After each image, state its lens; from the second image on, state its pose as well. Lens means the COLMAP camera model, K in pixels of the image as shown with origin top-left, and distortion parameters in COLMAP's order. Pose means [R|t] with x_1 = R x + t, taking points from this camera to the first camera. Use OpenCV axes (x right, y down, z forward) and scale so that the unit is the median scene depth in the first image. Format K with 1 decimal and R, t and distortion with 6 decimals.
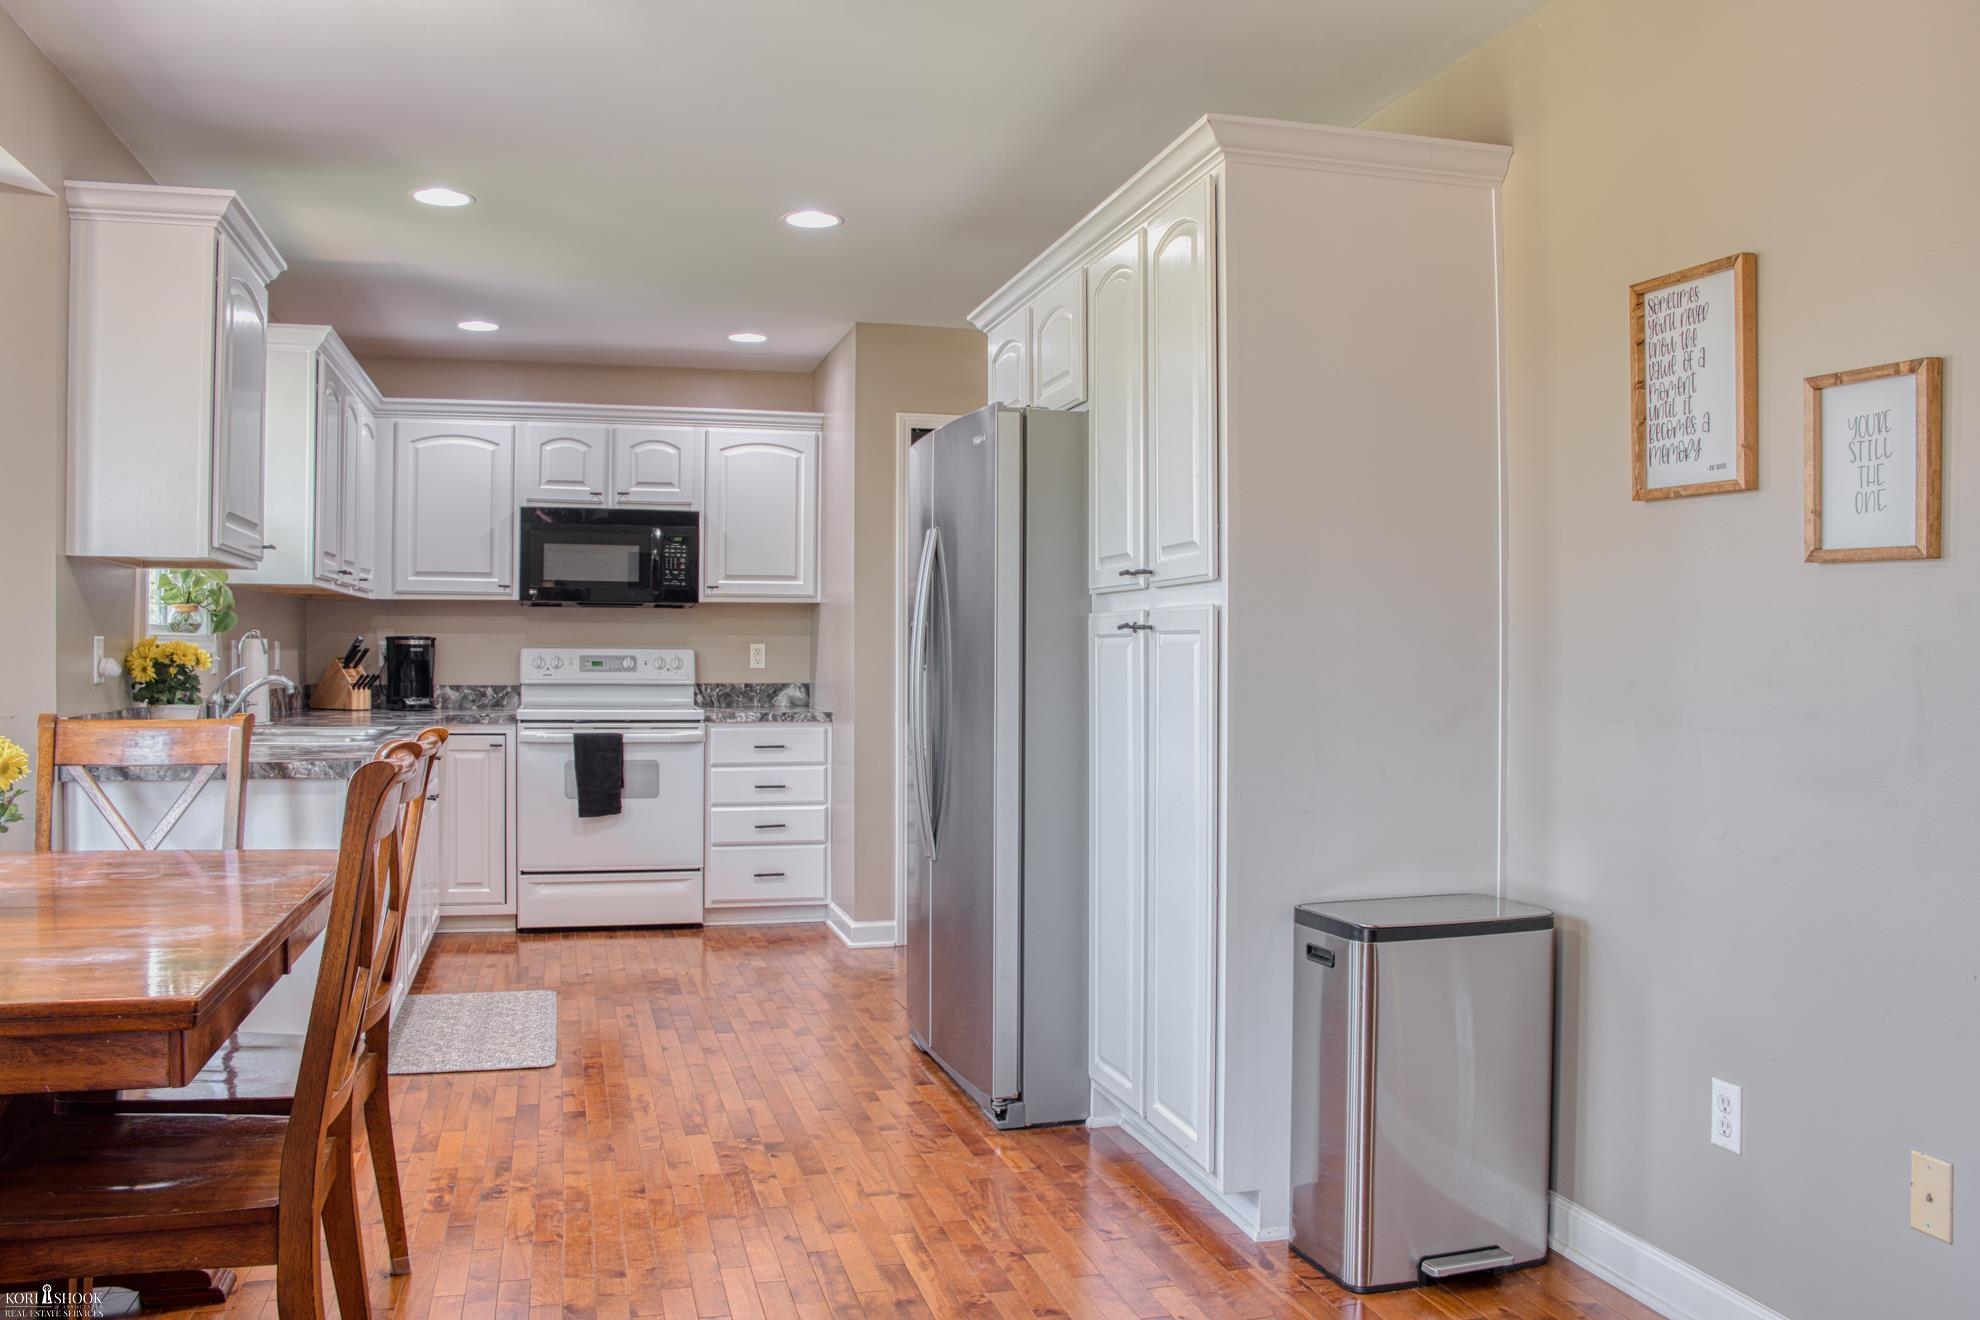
lens RADIAL K [[1528.5, 0, 997.2], [0, 1528.5, 652.7], [0, 0, 1]] dist [-0.051468, 0.024358]
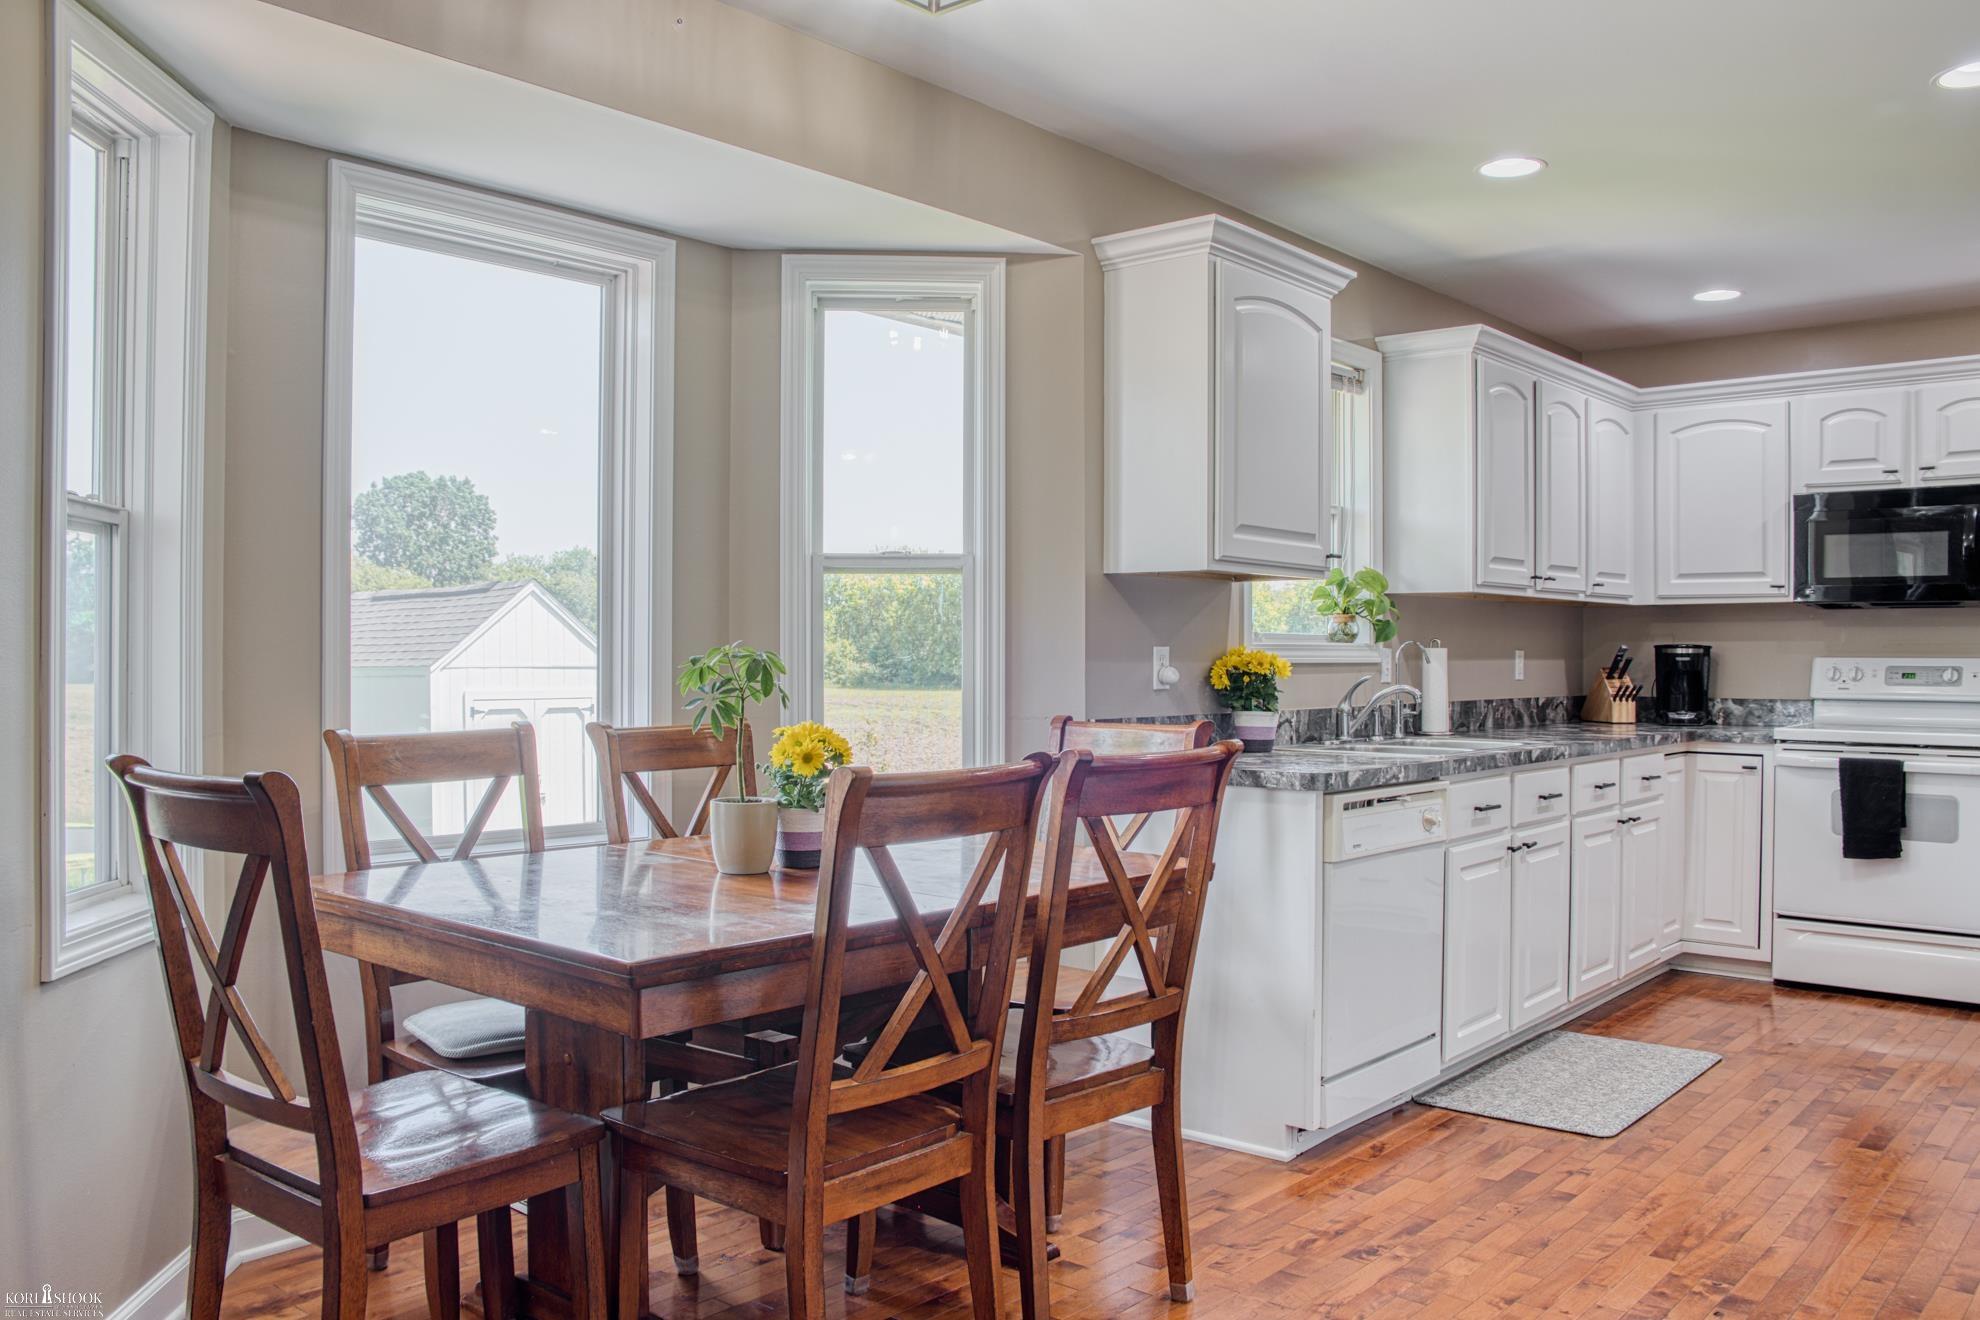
lens RADIAL K [[1560.7, 0, 943.5], [0, 1560.7, 659.4], [0, 0, 1]] dist [-0.142991, 0.106321]
pose [[0.570720, -0.001453, -0.821143, 0.120129], [-0.000732, 0.999997, -0.002278, 0.000649], [0.821144, 0.001902, 0.570718, 0.116579]]
